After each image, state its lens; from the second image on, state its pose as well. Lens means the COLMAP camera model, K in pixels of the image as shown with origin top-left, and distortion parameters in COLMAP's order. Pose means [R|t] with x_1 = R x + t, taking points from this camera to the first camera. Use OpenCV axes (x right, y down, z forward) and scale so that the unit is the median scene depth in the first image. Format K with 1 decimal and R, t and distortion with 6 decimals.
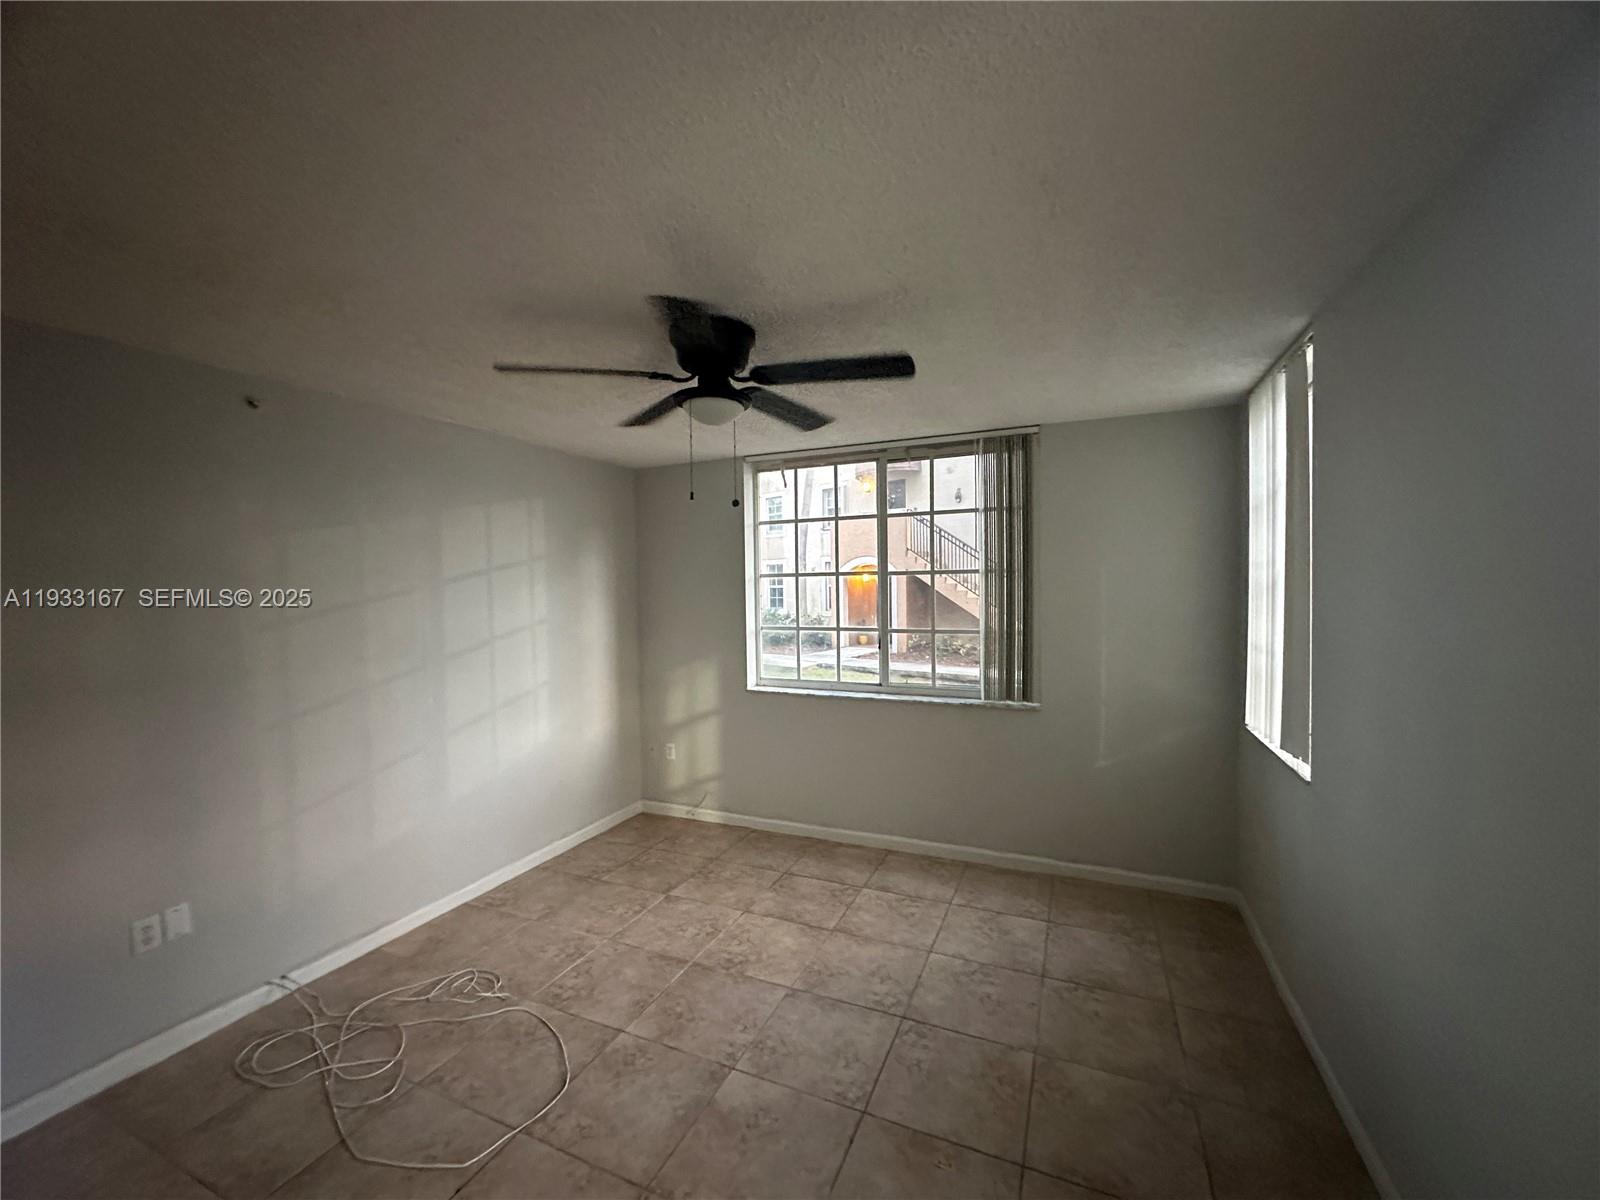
lens RADIAL K [[644.6, 0, 801.3], [0, 644.6, 597.2], [0, 0, 1]] dist [-0.001156, -0.000484]
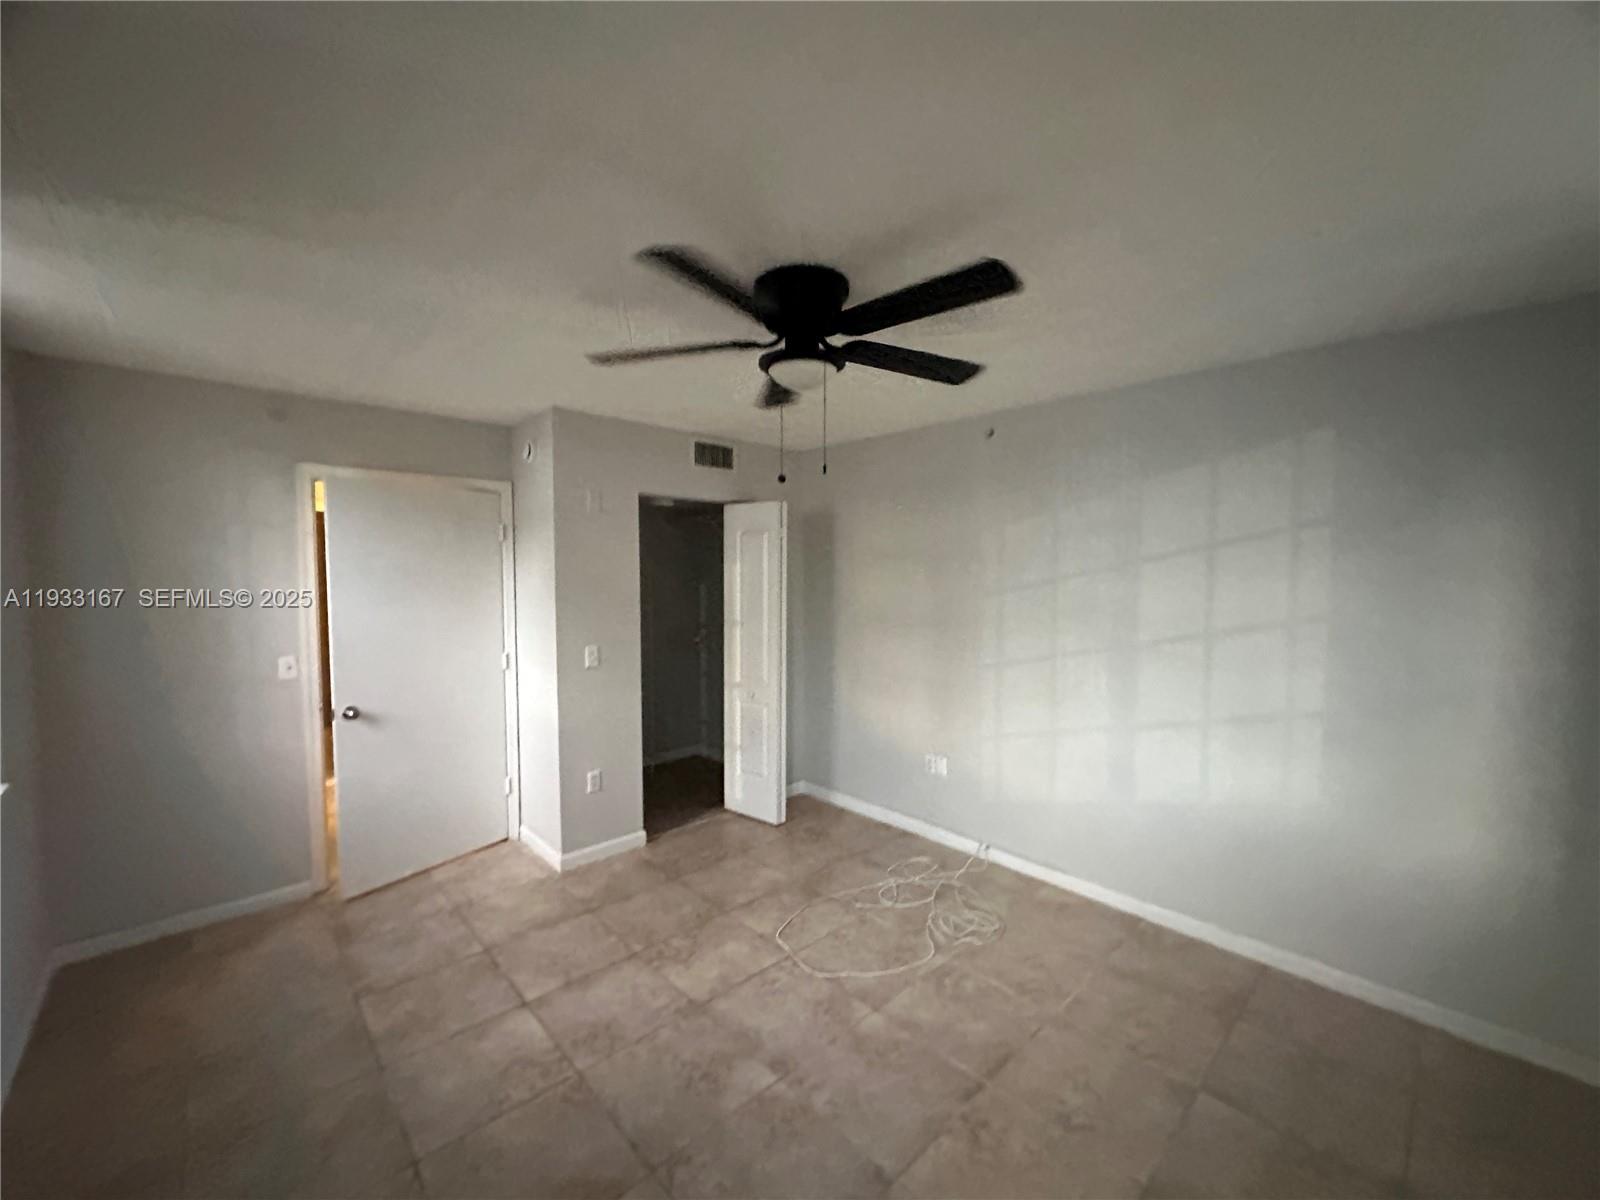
lens RADIAL K [[644.6, 0, 792.5], [0, 644.6, 597.9], [0, 0, 1]] dist [-0.001156, -0.000484]
pose [[-0.404019, 0.059970, -0.912783, 0.658220], [-0.016831, 0.997192, 0.072965, -0.038811], [0.914596, 0.044842, -0.401876, 1.270470]]
